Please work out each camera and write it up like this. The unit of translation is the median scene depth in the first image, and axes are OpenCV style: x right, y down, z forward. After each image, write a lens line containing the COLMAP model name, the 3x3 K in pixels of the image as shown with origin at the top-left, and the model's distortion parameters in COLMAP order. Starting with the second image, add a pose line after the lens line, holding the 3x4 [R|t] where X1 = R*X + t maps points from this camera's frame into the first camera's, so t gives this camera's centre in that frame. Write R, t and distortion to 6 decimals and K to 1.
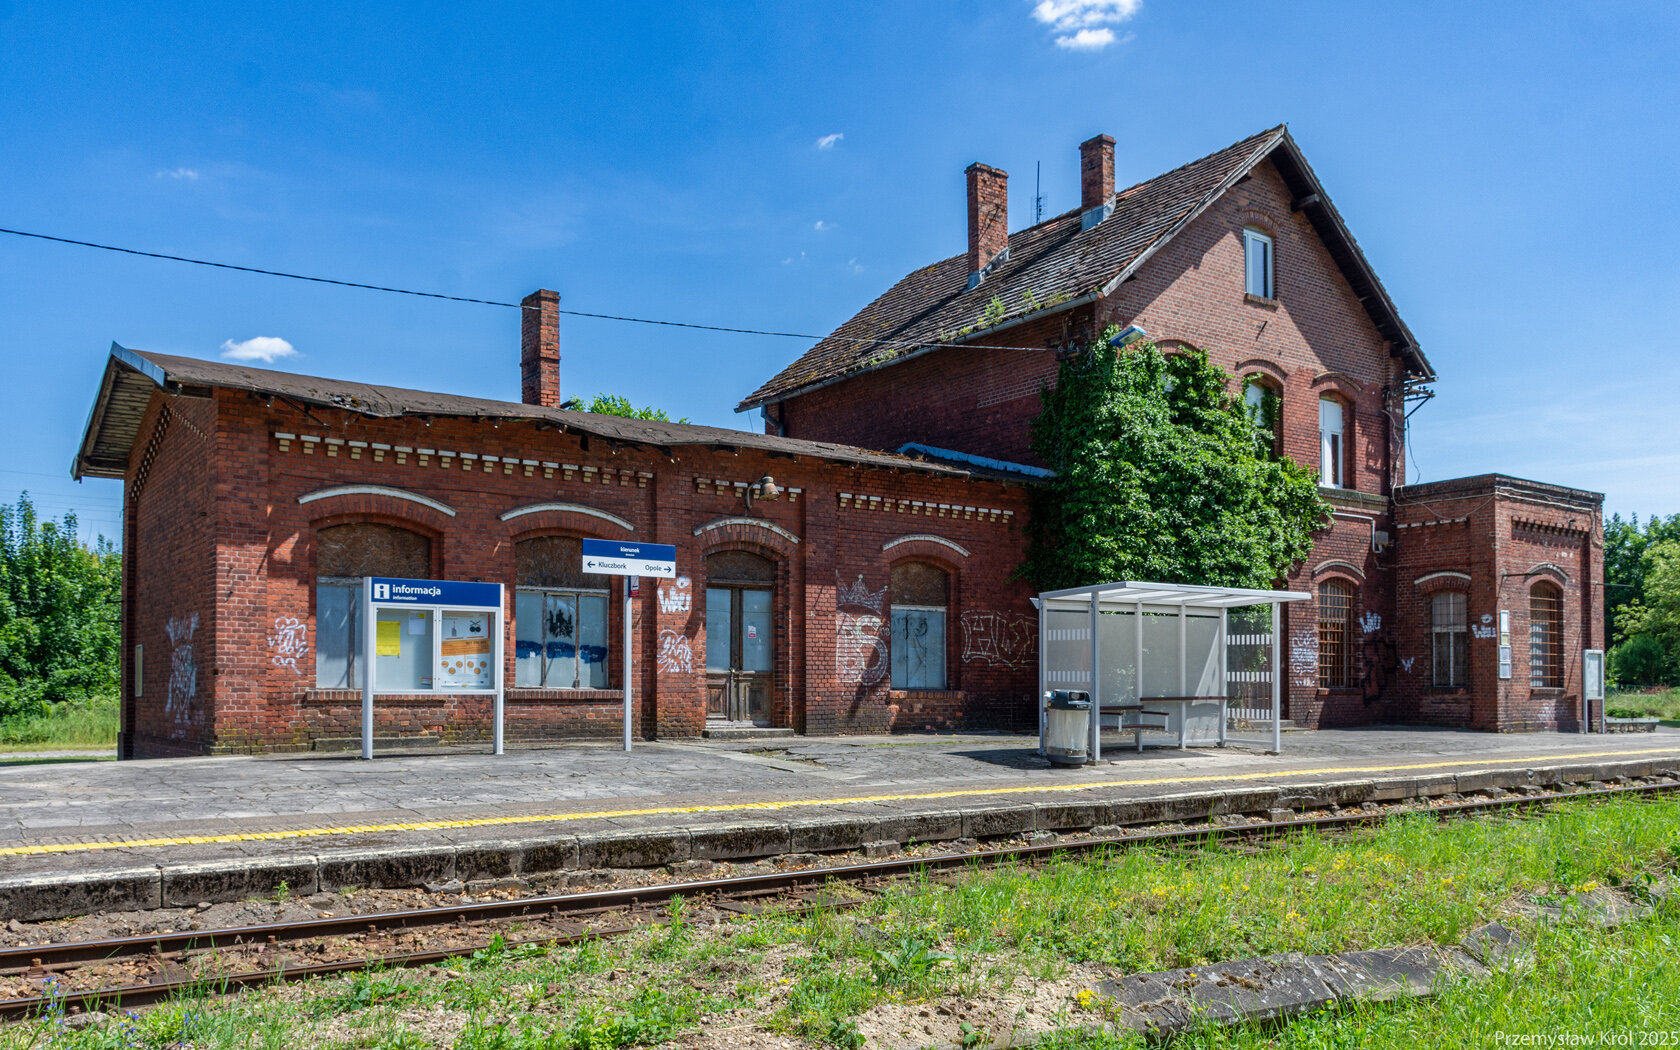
lens RADIAL K [[1329.2, 0, 851.2], [0, 1329.2, 669.5], [0, 0, 1]] dist [-0.012949, -0.002785]
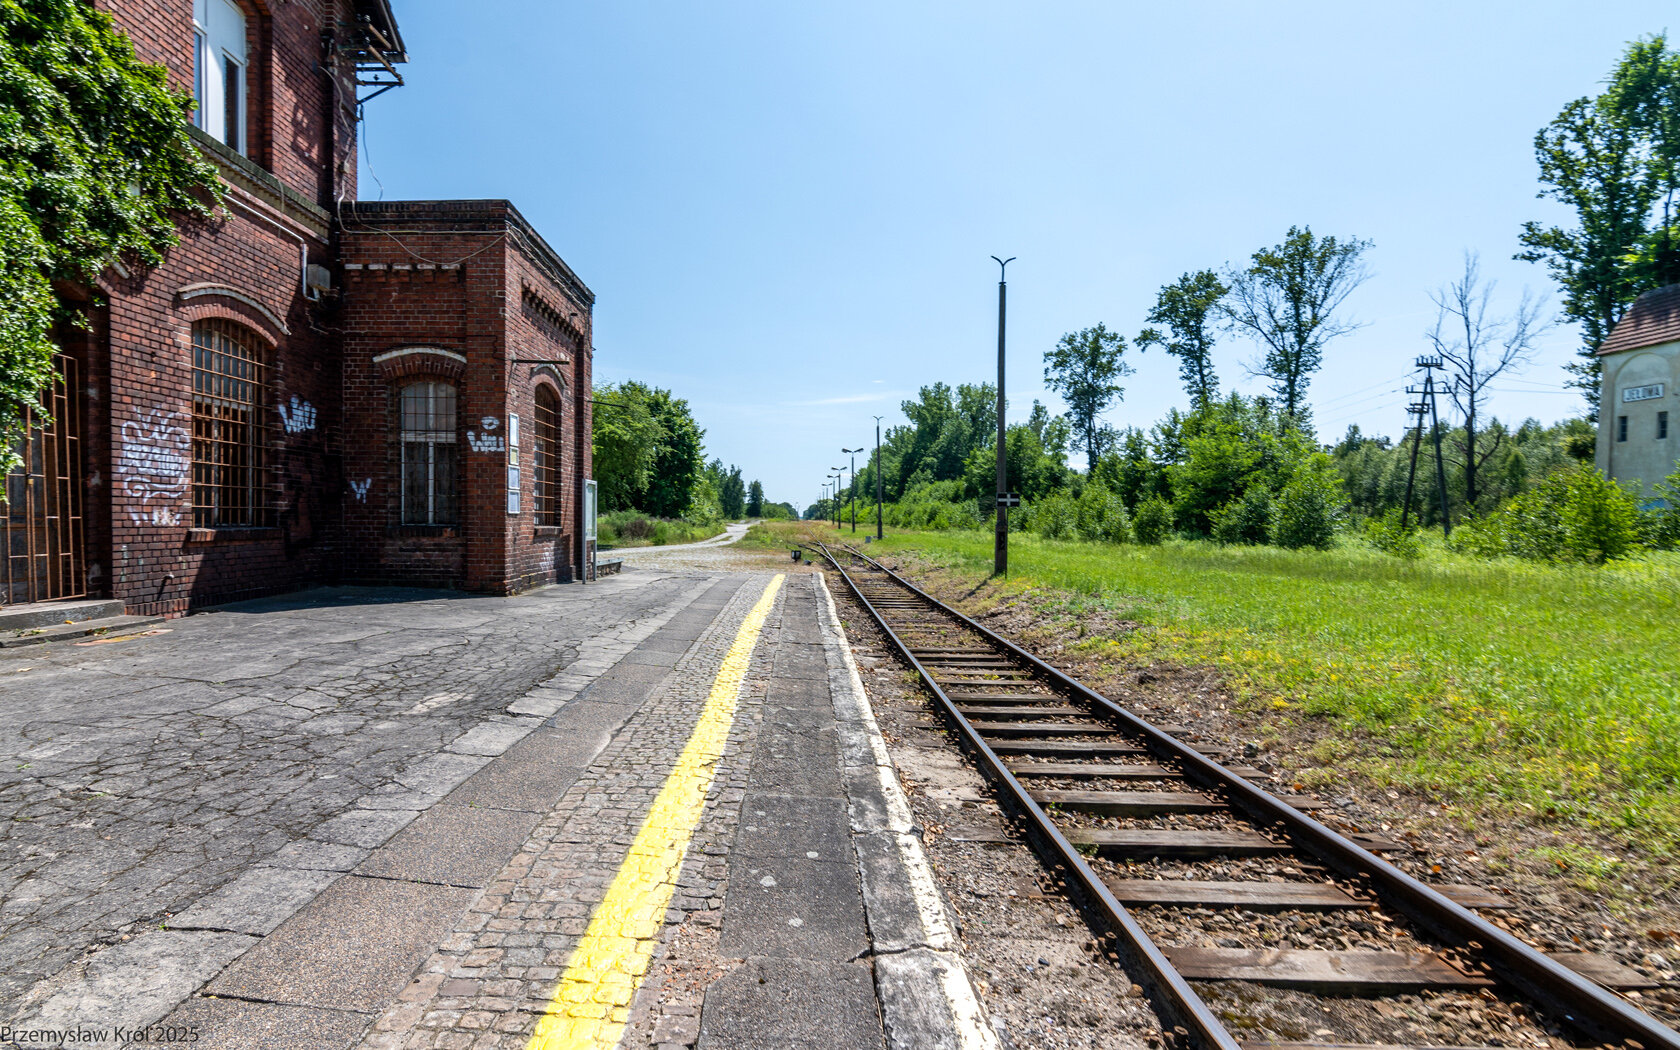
lens RADIAL K [[835.0, 0, 773.4], [0, 835.0, 535.6], [0, 0, 1]] dist [0.005099, 0.001142]
pose [[0.615967, -0.008364, 0.787728, 0.261736], [-0.023038, 0.999325, 0.028626, 0.002594], [-0.787435, -0.035780, 0.615358, 0.691800]]
